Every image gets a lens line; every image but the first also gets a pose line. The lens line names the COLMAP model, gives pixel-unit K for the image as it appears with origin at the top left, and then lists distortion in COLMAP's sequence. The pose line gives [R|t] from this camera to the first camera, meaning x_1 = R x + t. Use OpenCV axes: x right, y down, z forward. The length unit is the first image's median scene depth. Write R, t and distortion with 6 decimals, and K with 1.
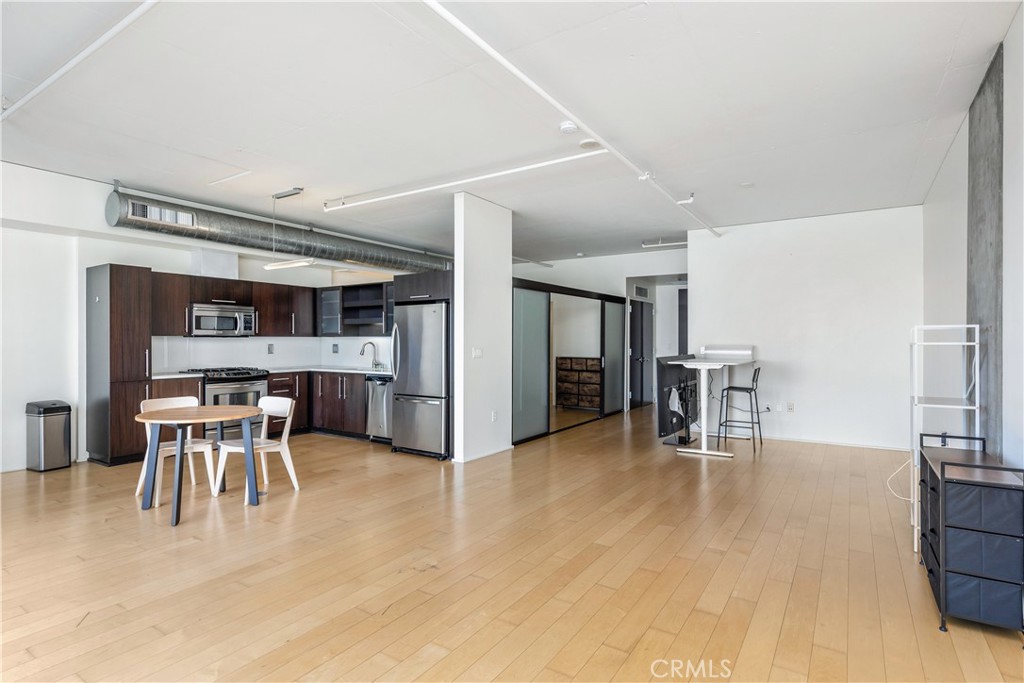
lens RADIAL K [[519.1, 0, 516.2], [0, 519.1, 343.9], [0, 0, 1]] dist [0.003993, 0.002281]
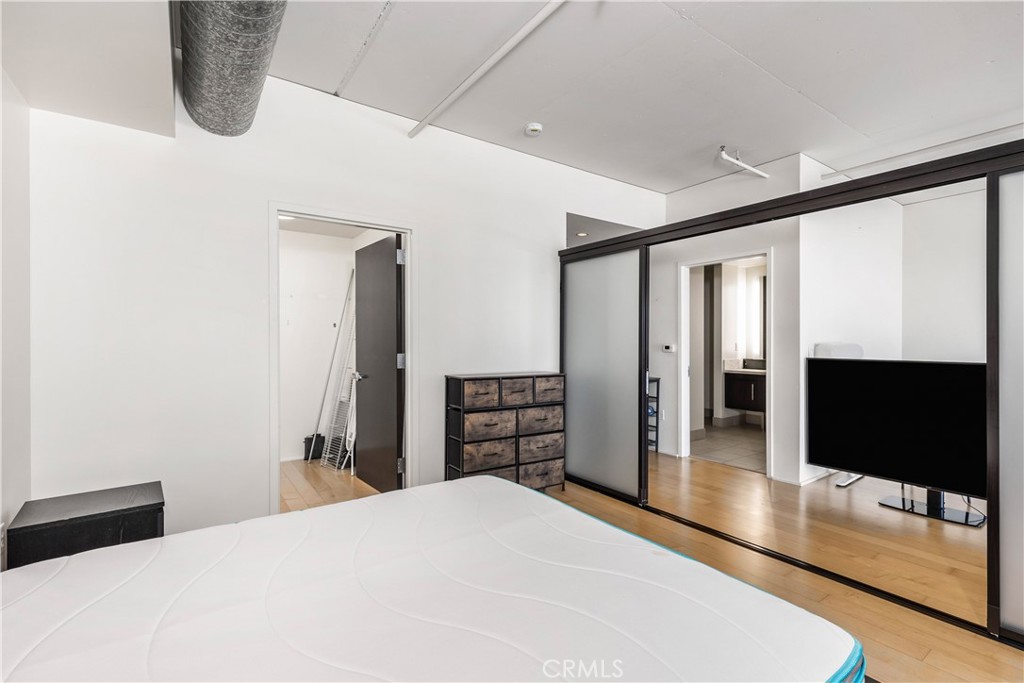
lens RADIAL K [[456.3, 0, 513.3], [0, 456.3, 344.0], [0, 0, 1]] dist [-0.004539, 0.000666]
pose [[0.368978, -0.006295, 0.929417, -0.358450], [0.005341, 0.999975, 0.004652, -0.001201], [-0.929423, 0.003248, 0.369003, 1.402880]]
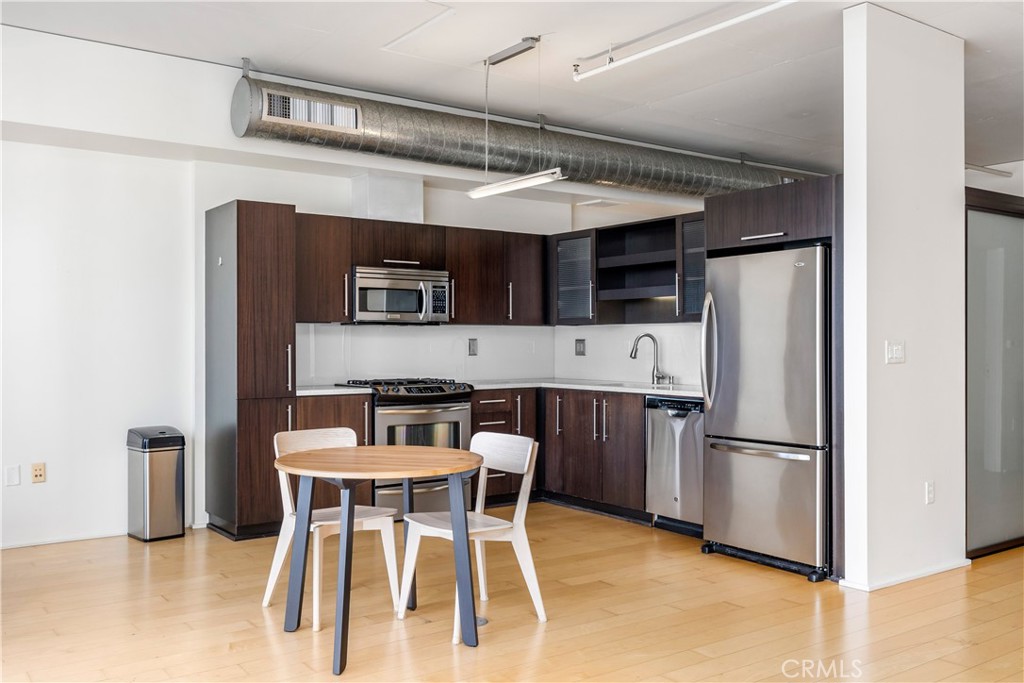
lens RADIAL K [[921.4, 0, 517.4], [0, 921.4, 346.2], [0, 0, 1]] dist [0.029546, -0.015122]
pose [[0.932935, -0.000141, -0.360046, -0.087655], [-0.000030, 1.000000, -0.000467, 0.011630], [0.360046, 0.000447, 0.932935, 0.112879]]
